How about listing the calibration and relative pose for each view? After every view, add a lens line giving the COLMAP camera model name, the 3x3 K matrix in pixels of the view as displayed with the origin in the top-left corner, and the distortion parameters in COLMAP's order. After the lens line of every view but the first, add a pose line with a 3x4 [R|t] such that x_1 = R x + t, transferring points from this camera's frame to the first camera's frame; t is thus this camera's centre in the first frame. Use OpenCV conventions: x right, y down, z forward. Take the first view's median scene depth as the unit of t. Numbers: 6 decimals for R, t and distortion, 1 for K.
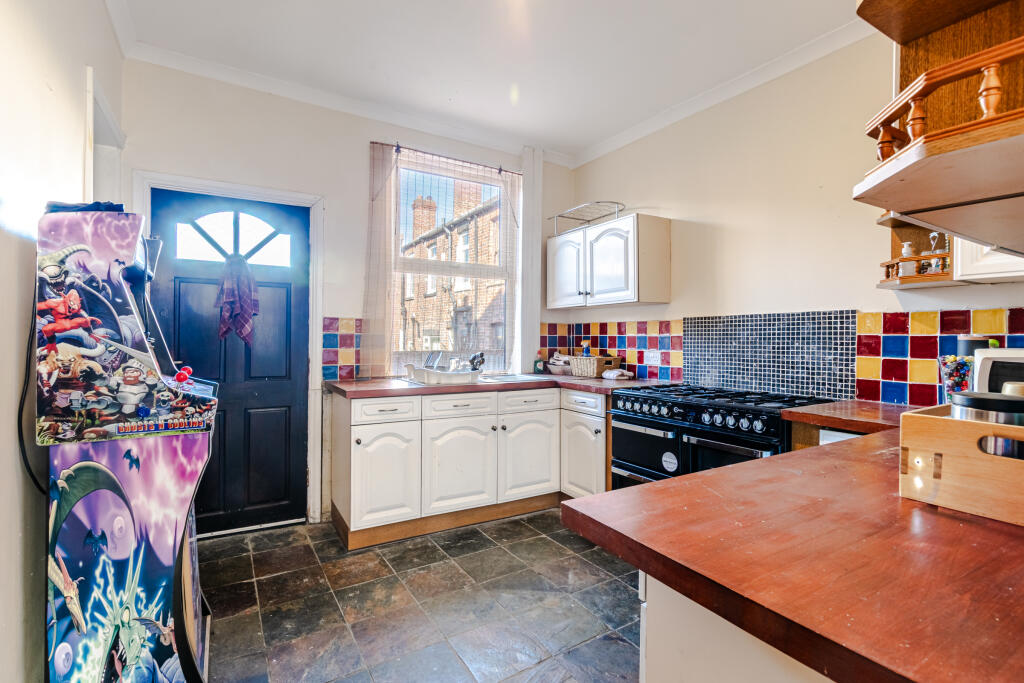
lens RADIAL K [[474.5, 0, 512.8], [0, 474.5, 337.8], [0, 0, 1]] dist [-0.000643, 0.000041]
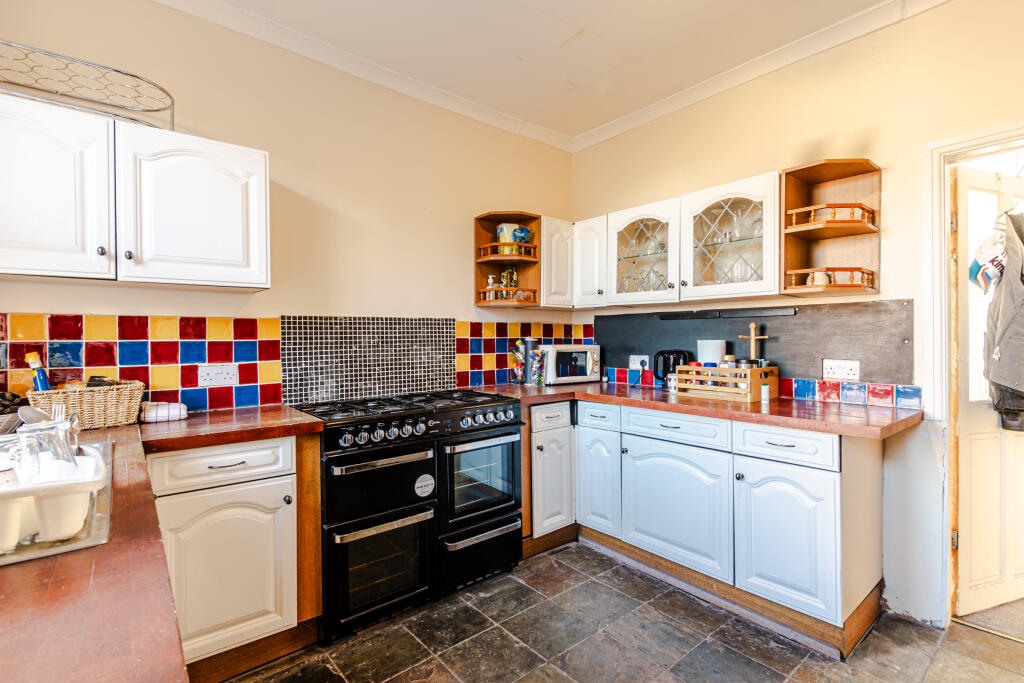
lens RADIAL K [[474.5, 0, 514.0], [0, 474.5, 339.7], [0, 0, 1]] dist [-0.000643, 0.000041]
pose [[-0.145761, -0.001972, 0.989318, -0.504031], [0.013561, 0.999900, 0.003991, -0.003459], [-0.989227, 0.013997, -0.145720, 0.887983]]
